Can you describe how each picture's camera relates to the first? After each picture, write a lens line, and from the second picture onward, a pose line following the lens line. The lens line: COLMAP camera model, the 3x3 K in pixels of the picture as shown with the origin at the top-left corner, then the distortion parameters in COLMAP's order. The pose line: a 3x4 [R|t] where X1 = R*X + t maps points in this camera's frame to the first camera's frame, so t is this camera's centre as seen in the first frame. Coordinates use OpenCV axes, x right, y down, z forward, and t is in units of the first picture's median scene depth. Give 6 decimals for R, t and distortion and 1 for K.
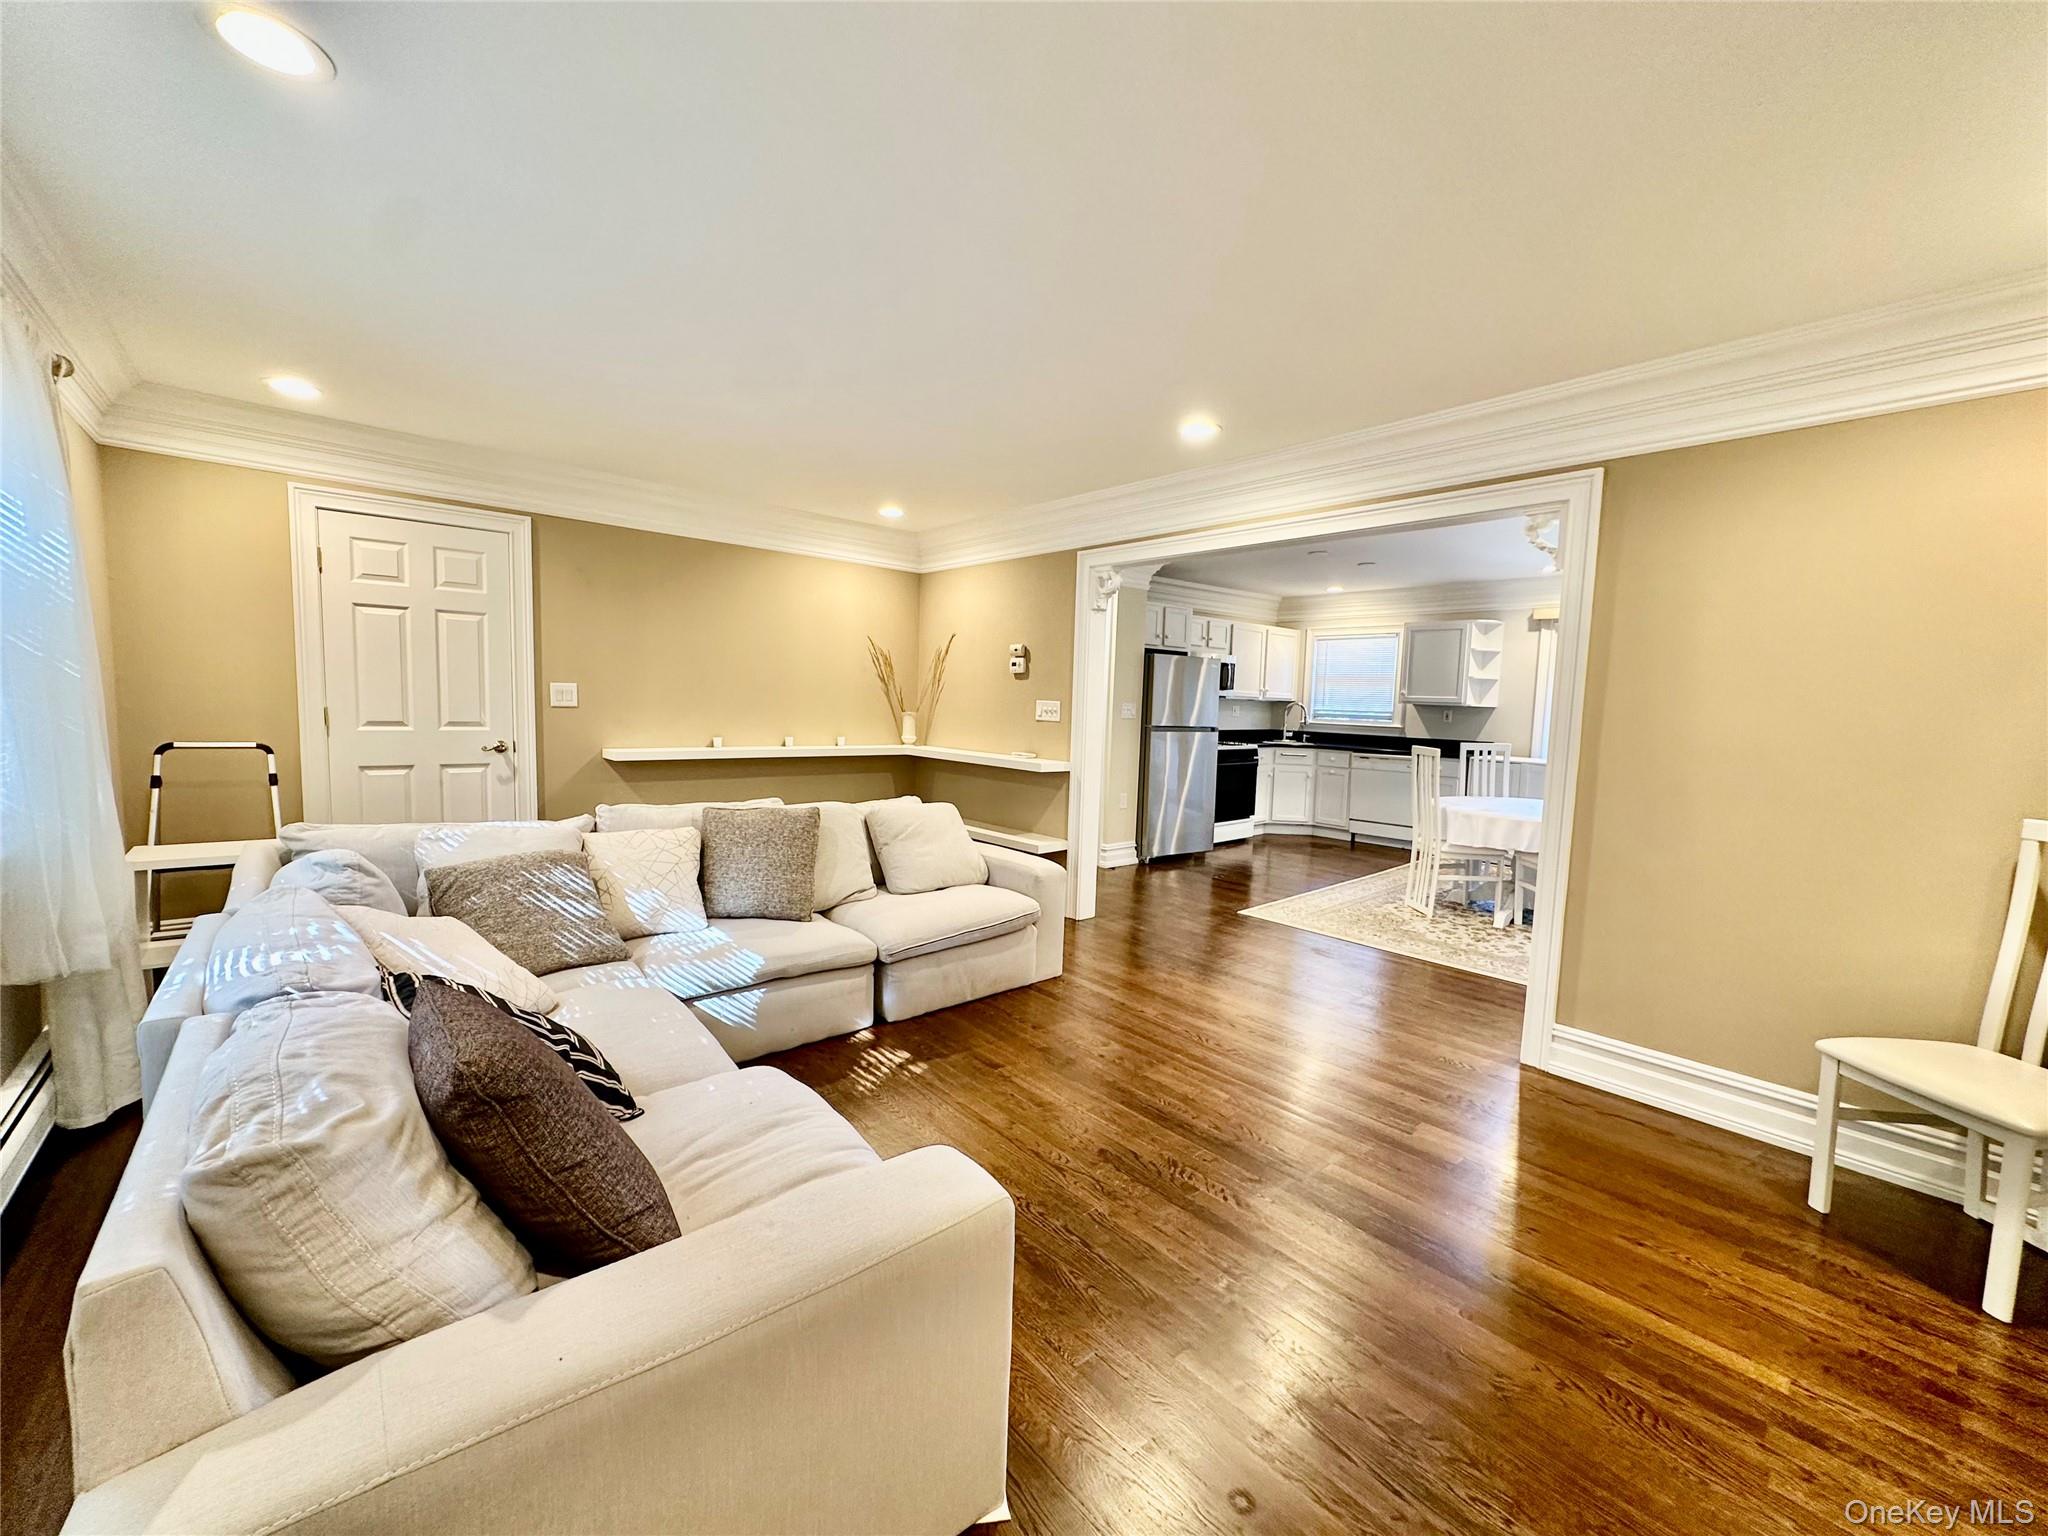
lens RADIAL K [[815.8, 0, 1026.3], [0, 815.8, 770.6], [0, 0, 1]] dist [-0.002333, 0.000435]
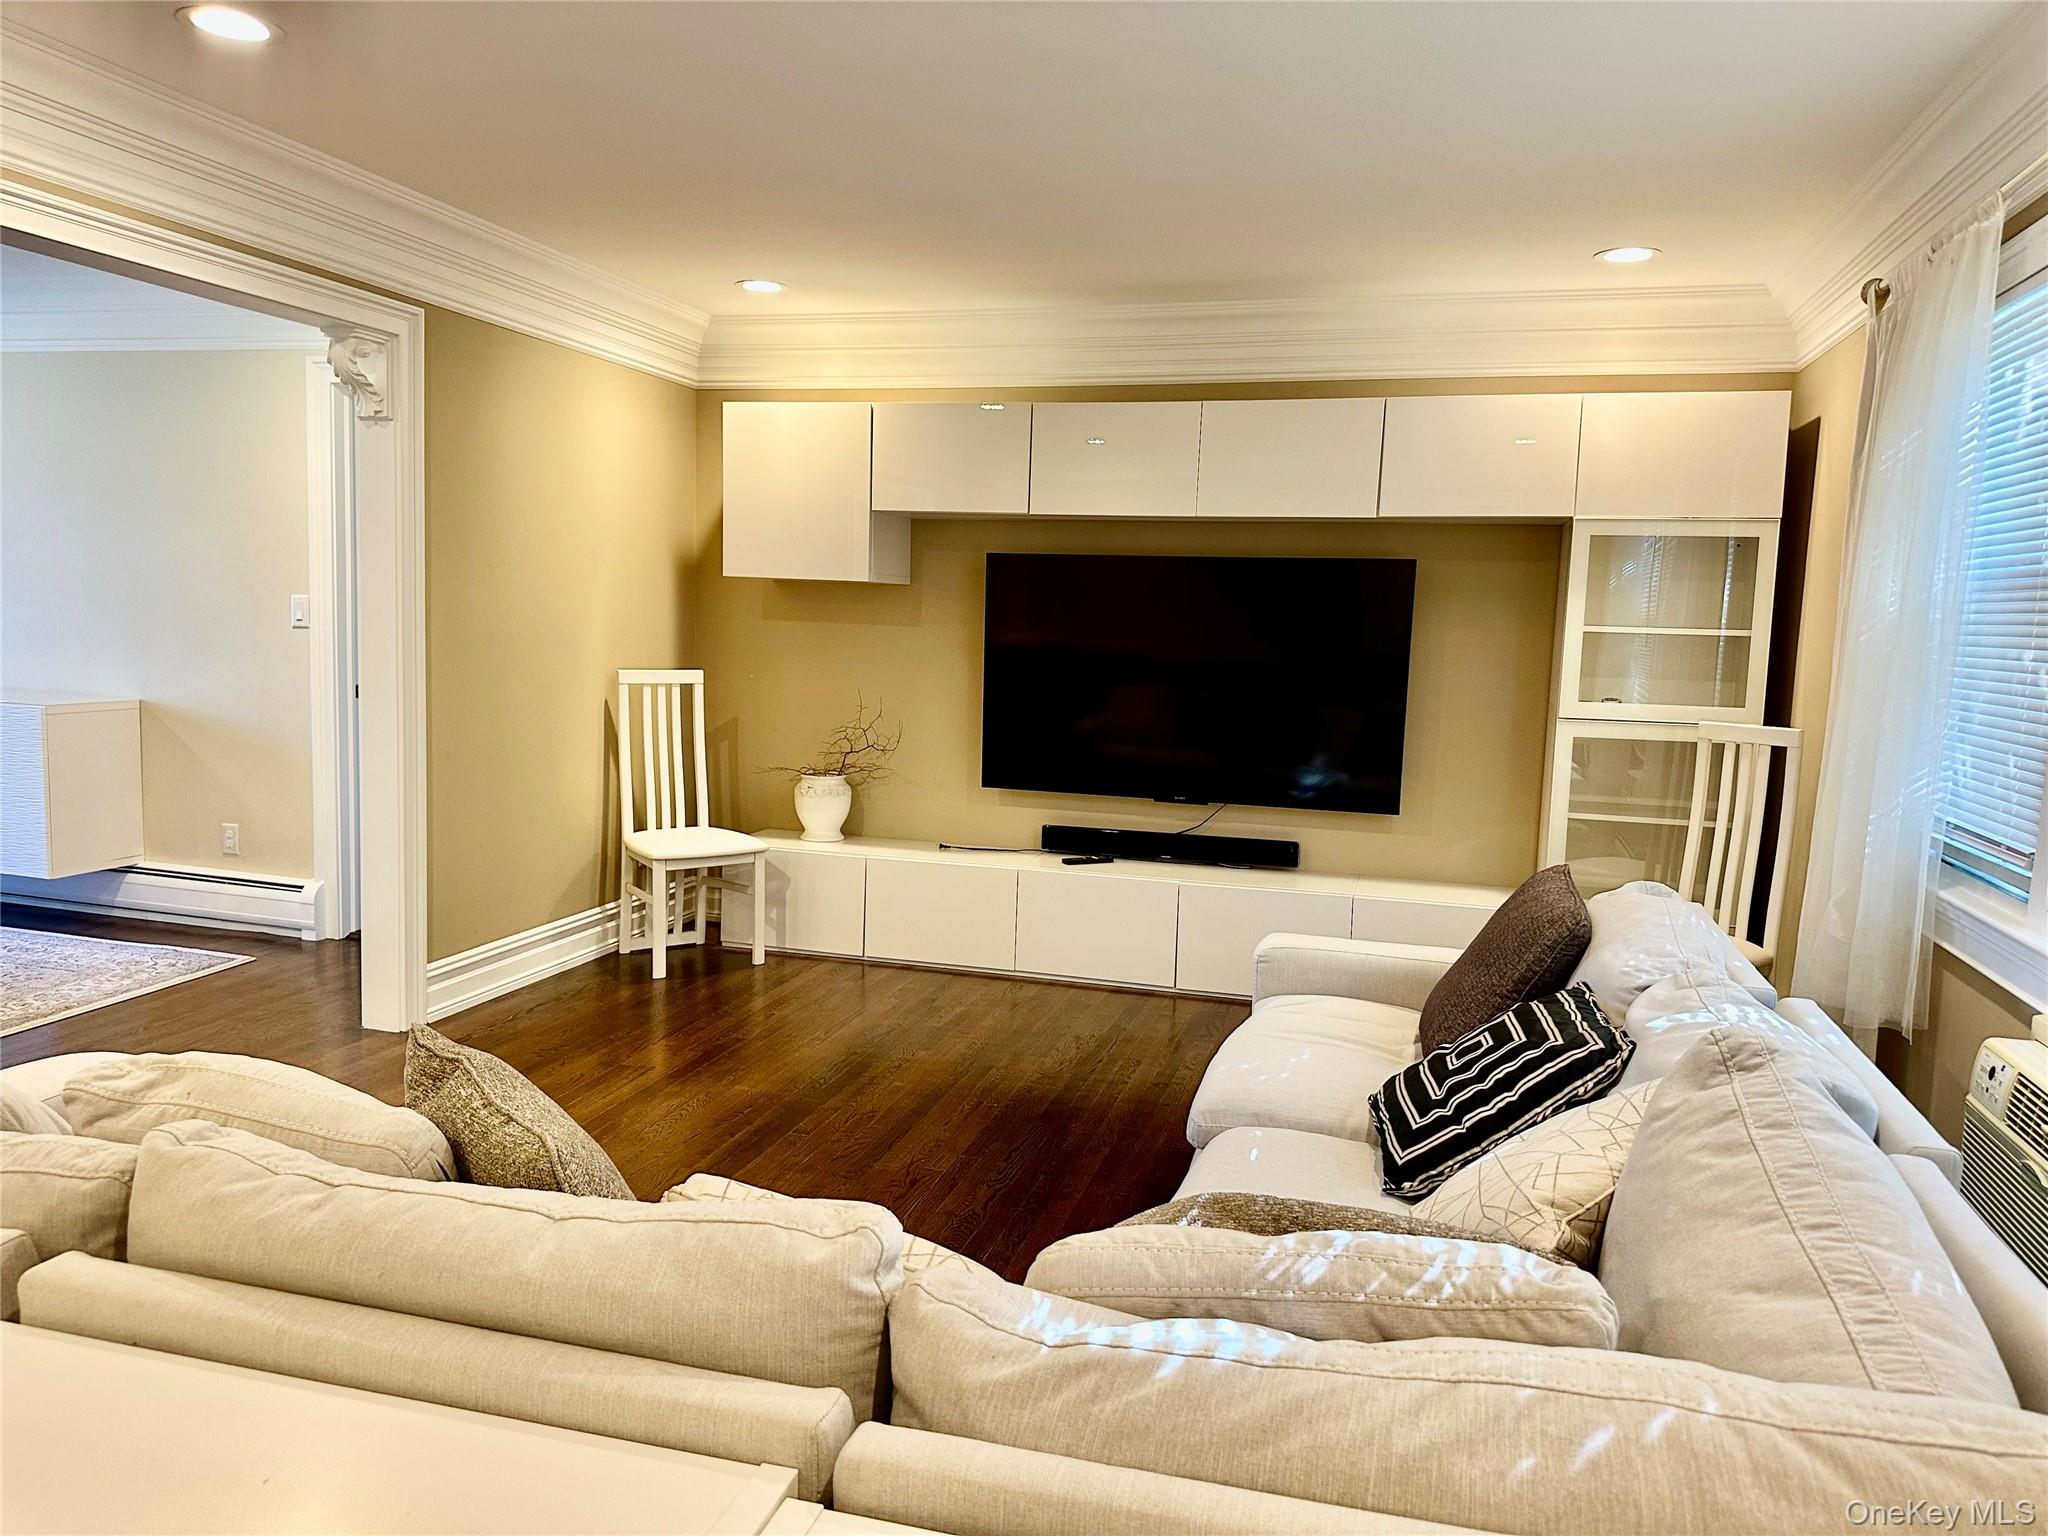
lens RADIAL K [[1441.4, 0, 1026.3], [0, 1441.4, 775.4], [0, 0, 1]] dist [0.066047, -0.087003]
pose [[-0.542693, -0.146522, 0.827052, -0.352285], [0.018618, 0.982326, 0.186247, -0.059516], [-0.839724, 0.116473, -0.530374, 0.482945]]
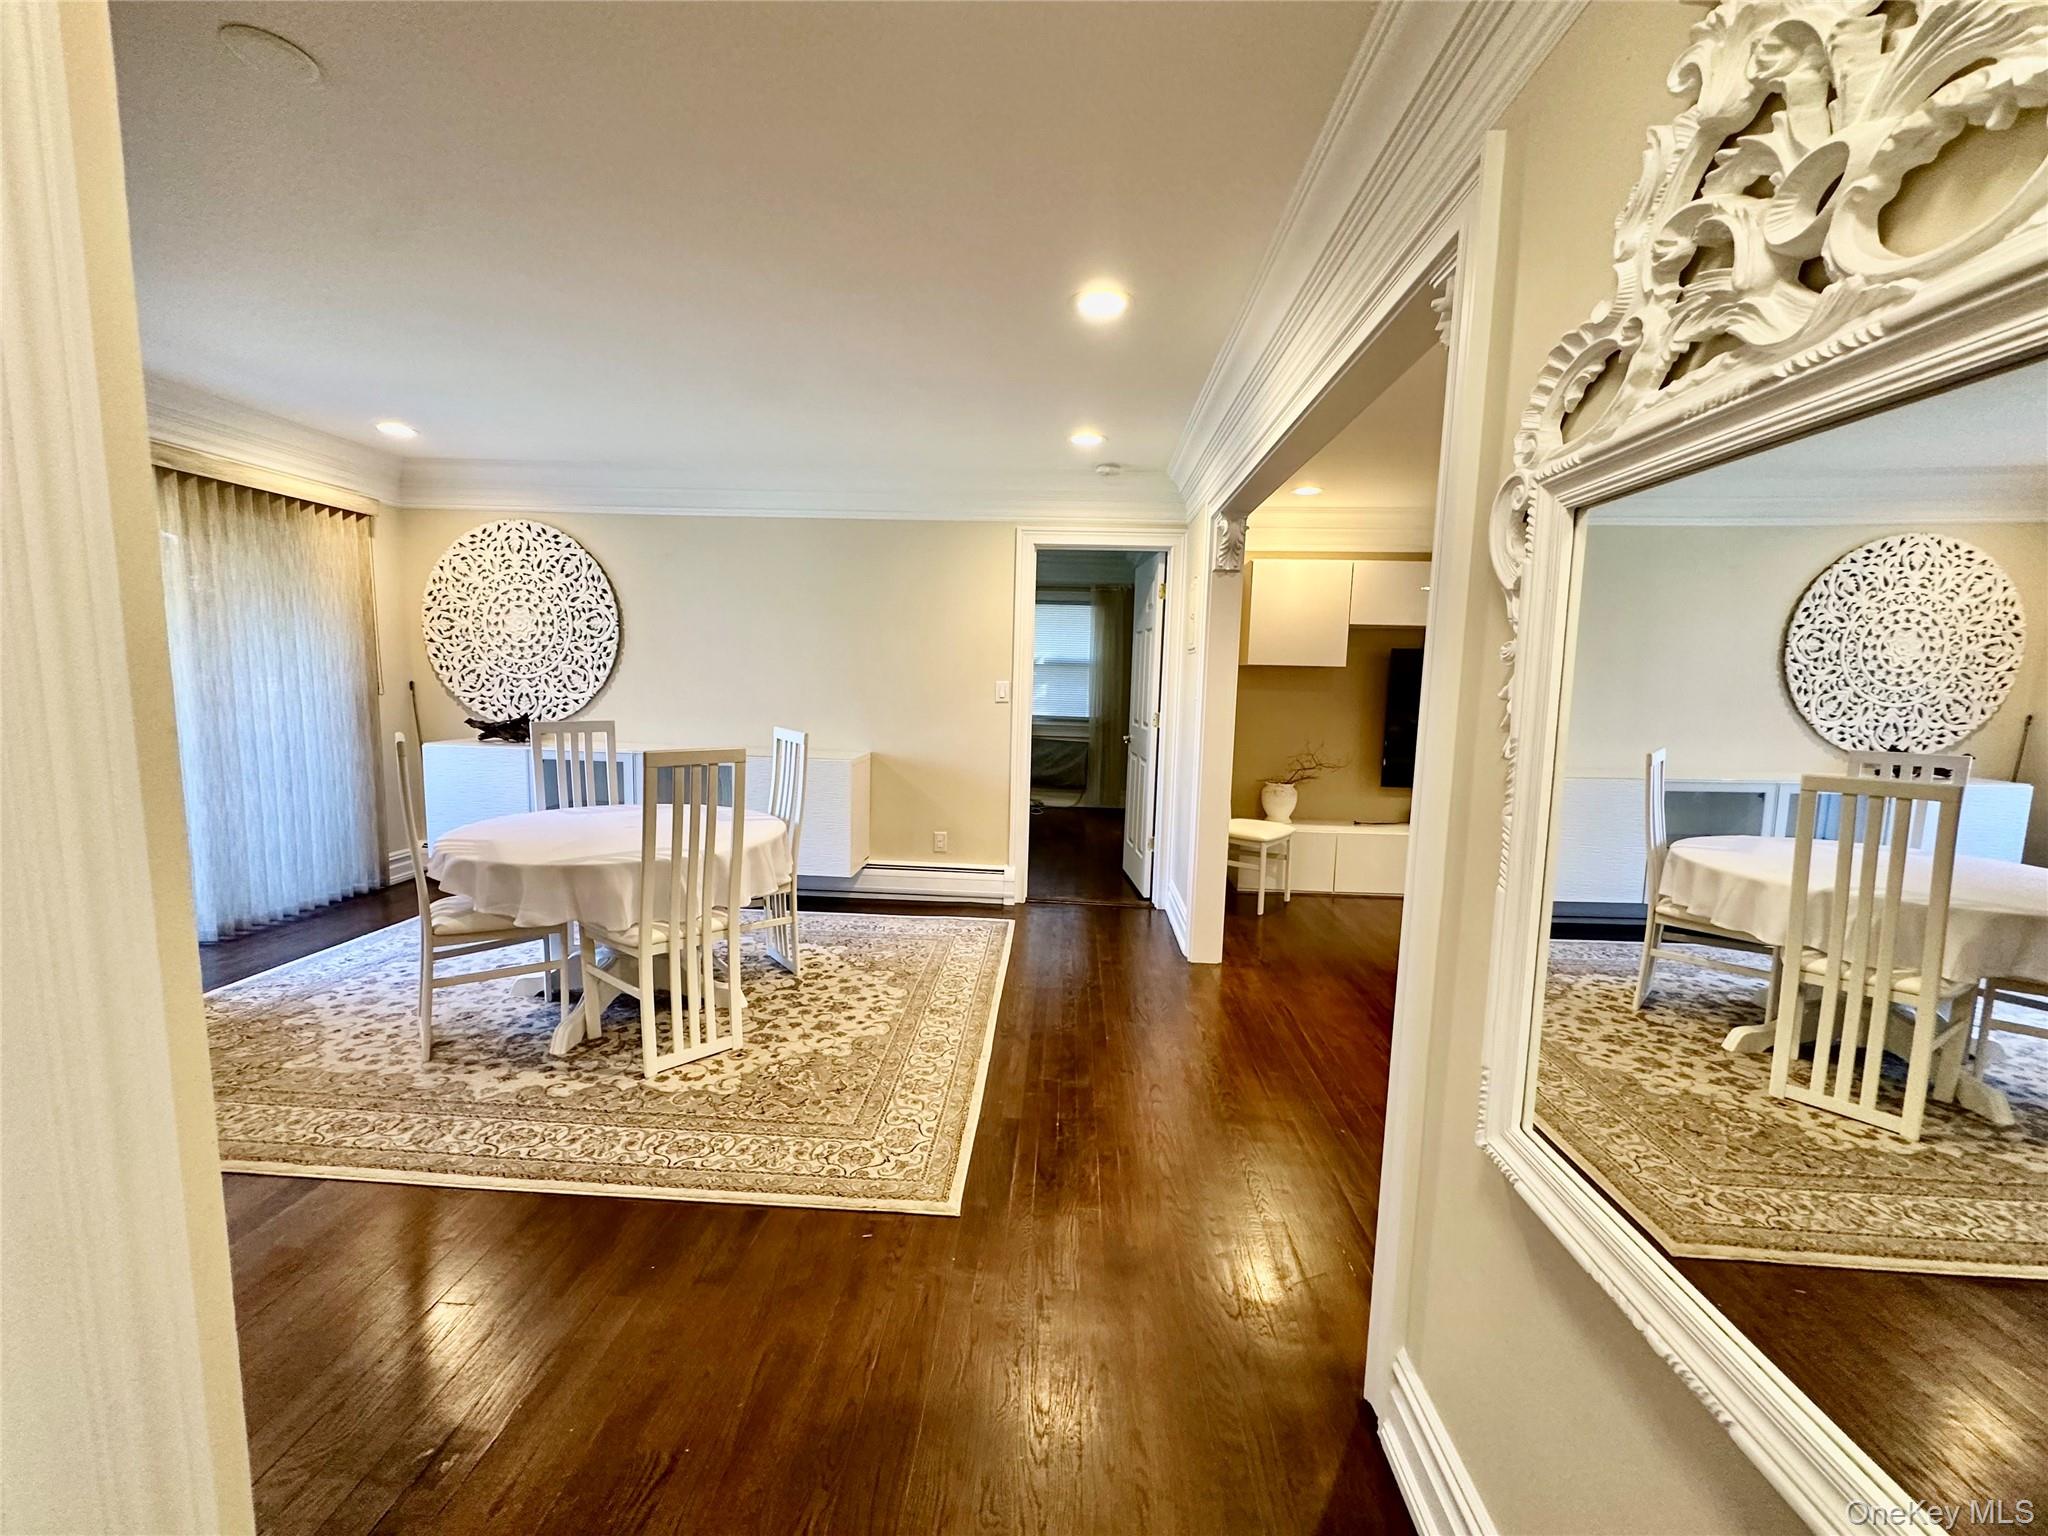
lens RADIAL K [[815.8, 0, 1023.7], [0, 815.8, 767.5], [0, 0, 1]] dist [-0.002333, 0.000435]
pose [[-0.712881, -0.125960, 0.689881, -0.004549], [0.014852, 0.980805, 0.194424, -0.075769], [-0.701128, 0.148847, -0.697326, 0.814230]]
